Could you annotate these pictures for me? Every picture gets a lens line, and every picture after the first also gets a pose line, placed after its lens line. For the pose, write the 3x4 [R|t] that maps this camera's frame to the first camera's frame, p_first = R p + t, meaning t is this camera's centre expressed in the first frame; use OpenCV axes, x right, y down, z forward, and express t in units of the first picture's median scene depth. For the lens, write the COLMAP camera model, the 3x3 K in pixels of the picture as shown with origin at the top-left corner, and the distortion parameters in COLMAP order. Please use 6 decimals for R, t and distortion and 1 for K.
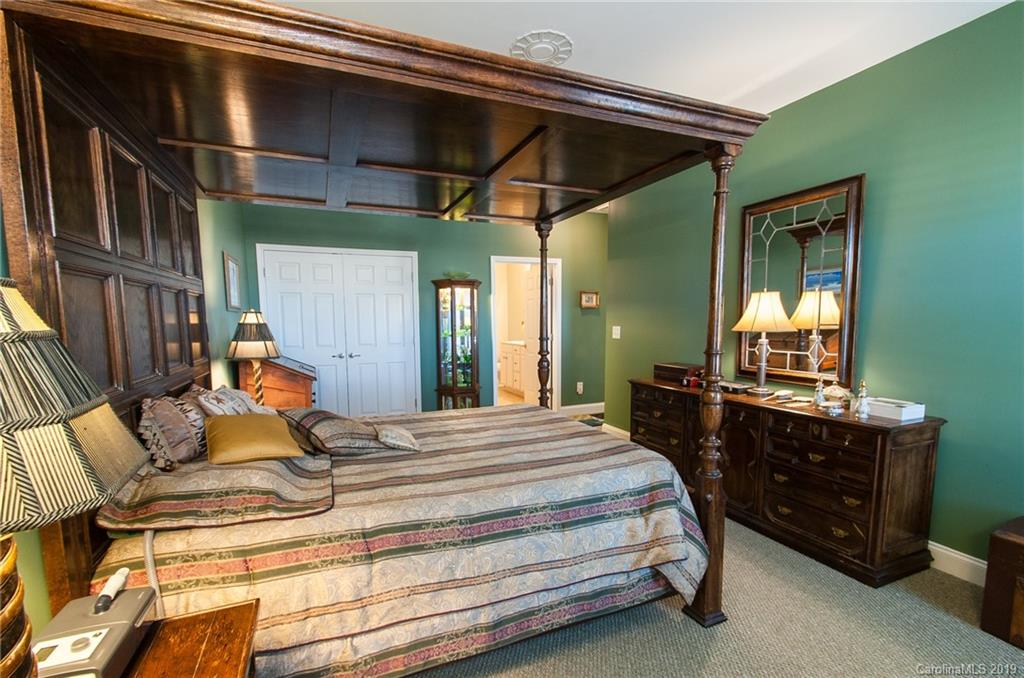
lens RADIAL K [[452.5, 0, 505.7], [0, 452.5, 363.4], [0, 0, 1]] dist [-0.000237, -0.001300]
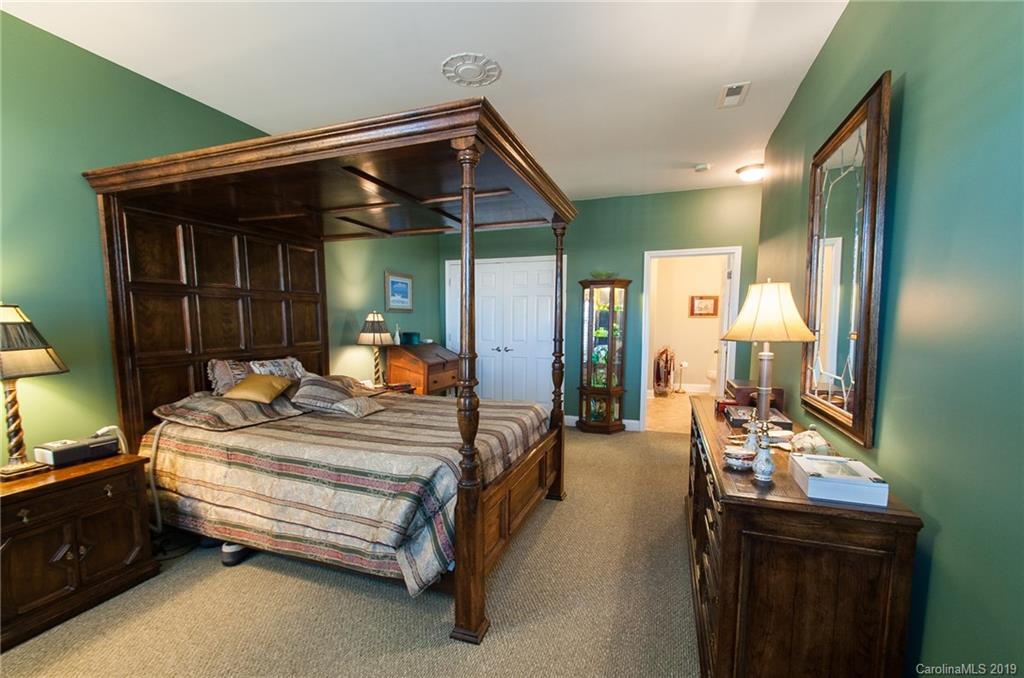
lens RADIAL K [[452.5, 0, 505.7], [0, 452.5, 363.4], [0, 0, 1]] dist [-0.000237, -0.001300]
pose [[0.731765, 0.074751, -0.677445, 1.285366], [-0.072892, 0.996850, 0.031259, -0.049760], [0.677648, 0.026506, 0.734909, 0.390023]]
